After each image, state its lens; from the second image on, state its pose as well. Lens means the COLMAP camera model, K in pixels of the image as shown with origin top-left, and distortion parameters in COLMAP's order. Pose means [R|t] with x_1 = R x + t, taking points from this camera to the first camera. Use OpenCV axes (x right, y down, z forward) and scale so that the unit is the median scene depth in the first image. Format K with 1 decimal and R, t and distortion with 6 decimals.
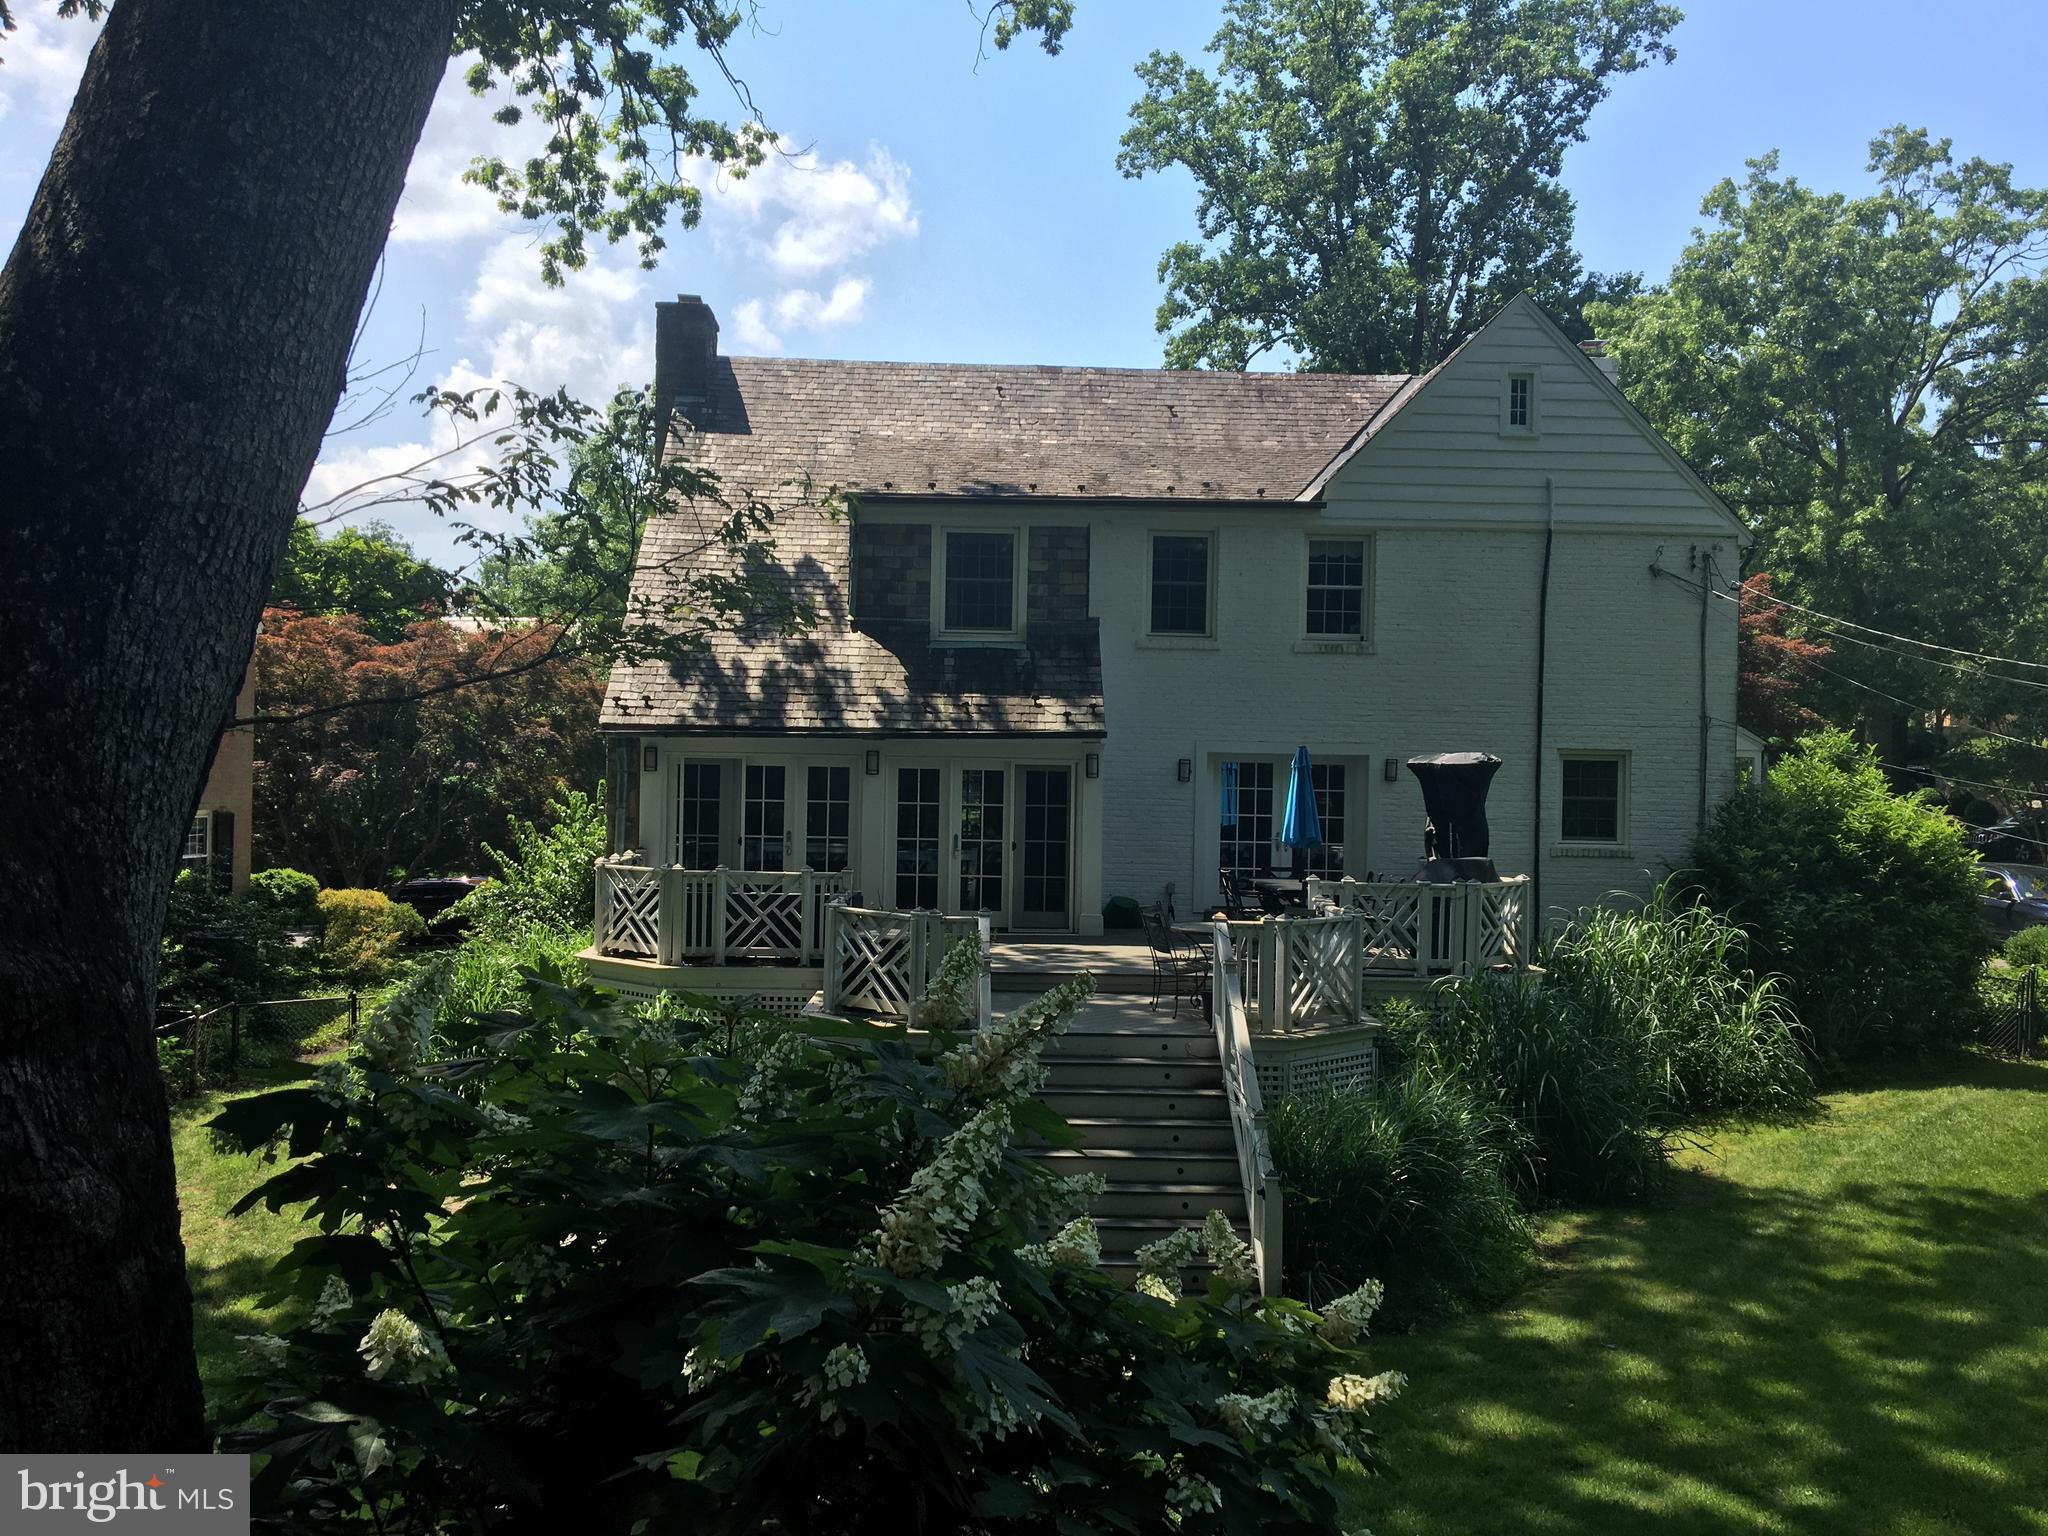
lens RADIAL K [[1706.6, 0, 1024.0], [0, 1706.6, 768.0], [0, 0, 1]] dist [0.056705, -0.088469]
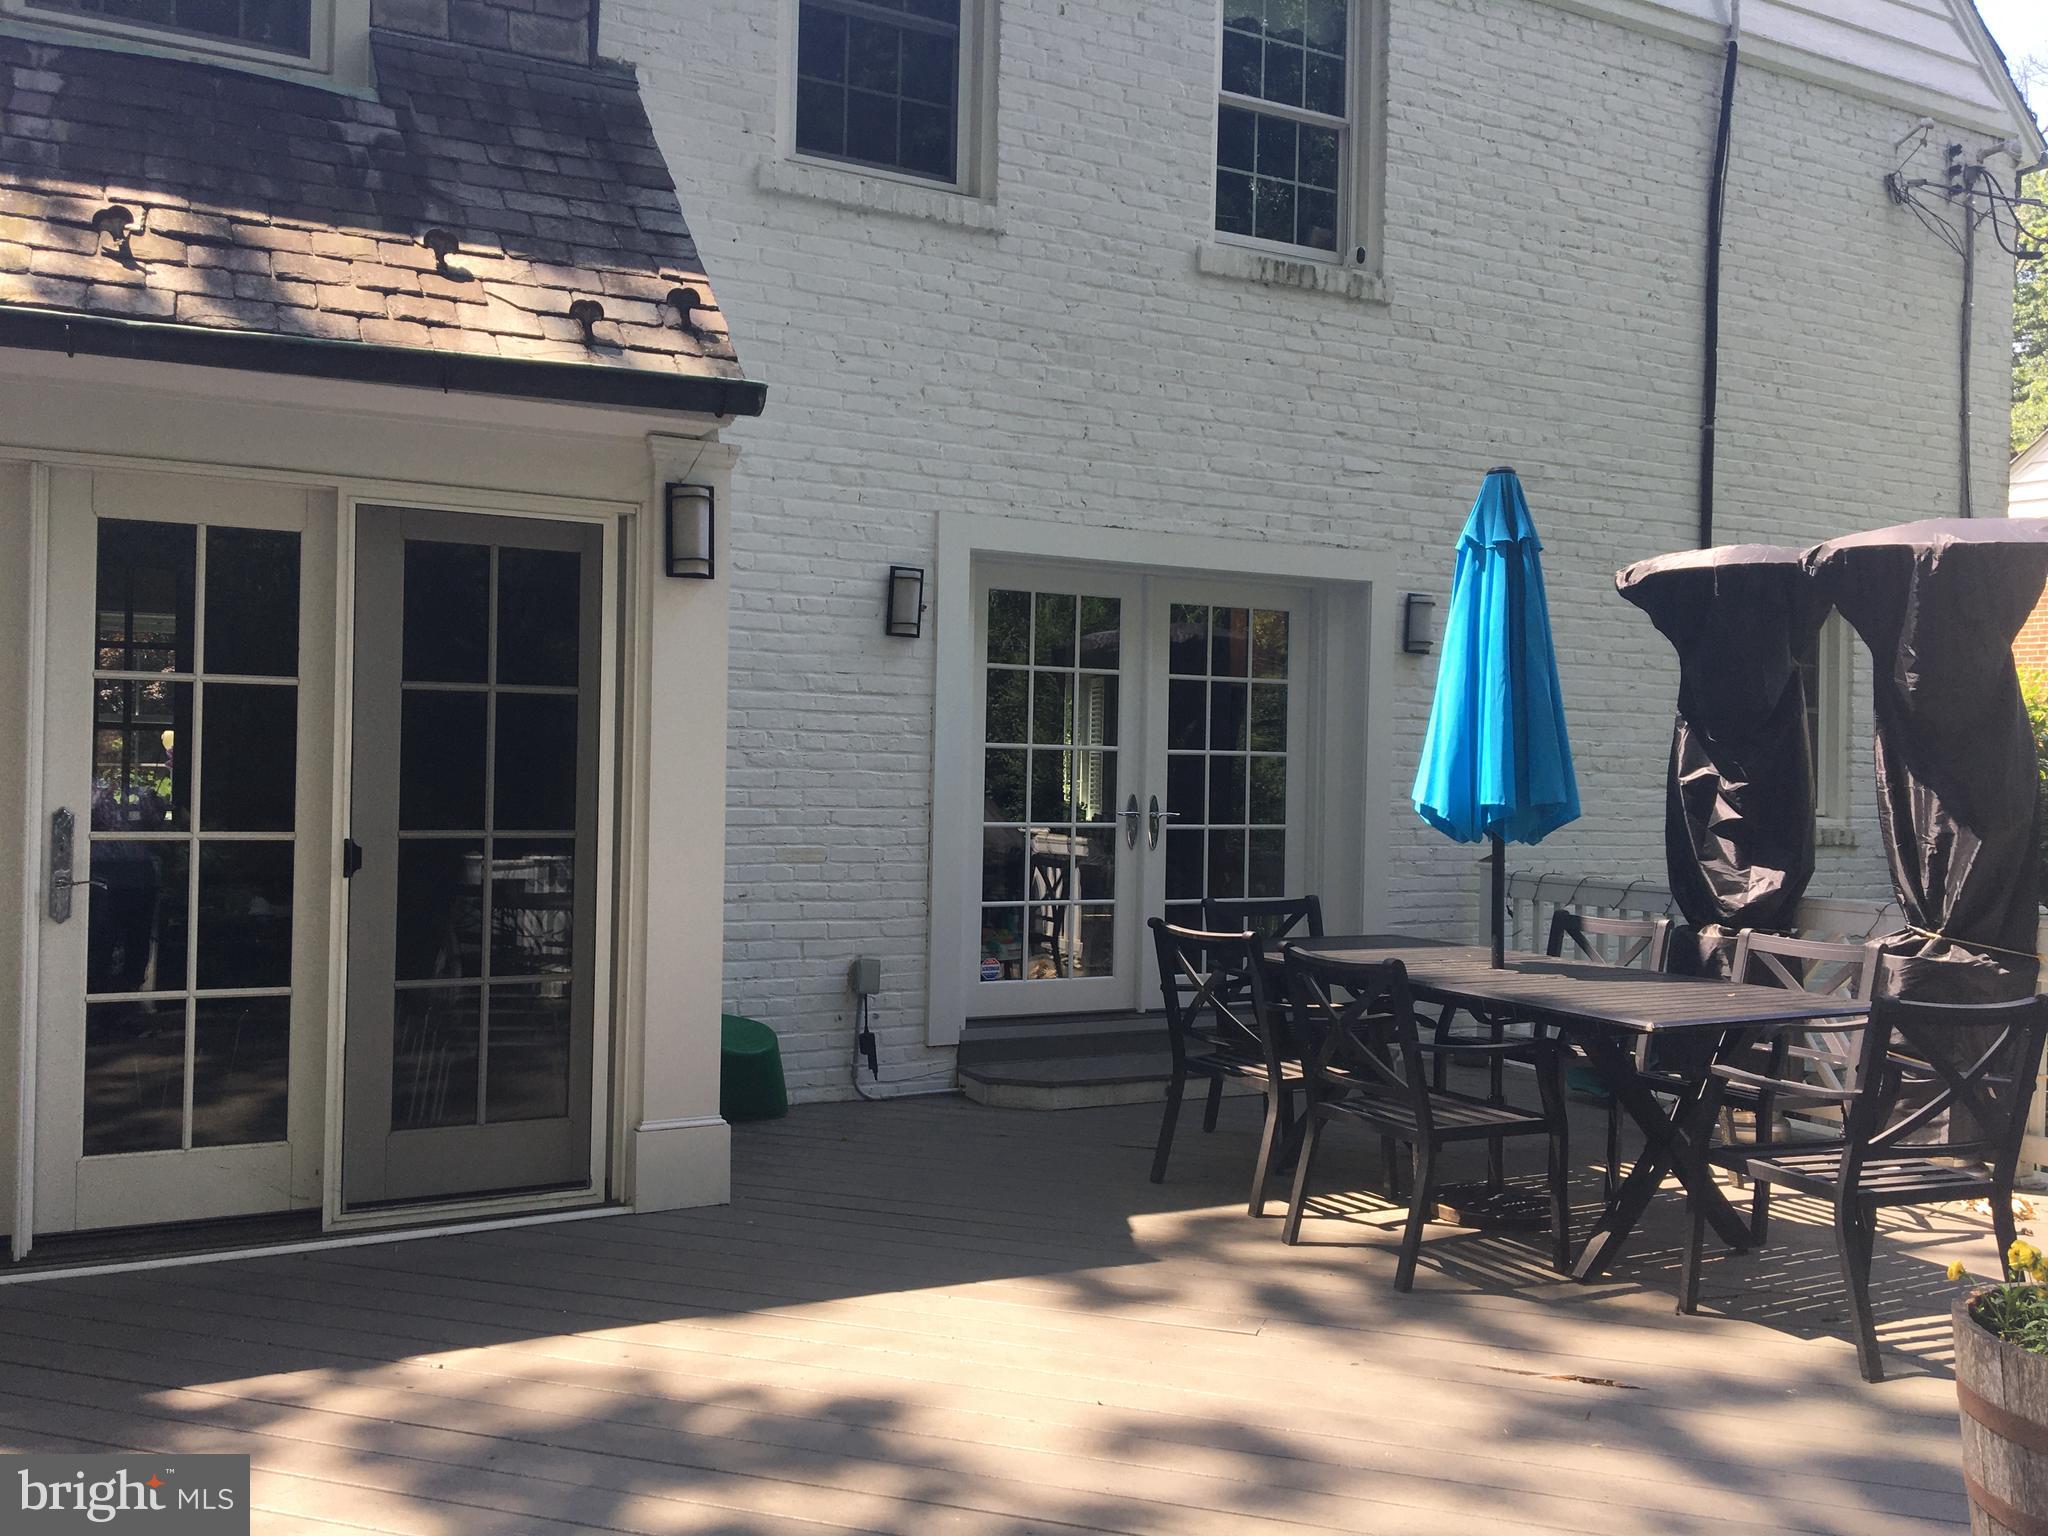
lens RADIAL K [[1736.0, 0, 1025.8], [0, 1736.0, 751.9], [0, 0, 1]] dist [0.046242, -0.073608]
pose [[0.904600, 0.000108, 0.426261, -0.023203], [0.002572, 0.999980, -0.005711, 0.031694], [-0.426253, 0.006263, 0.904582, 0.725186]]
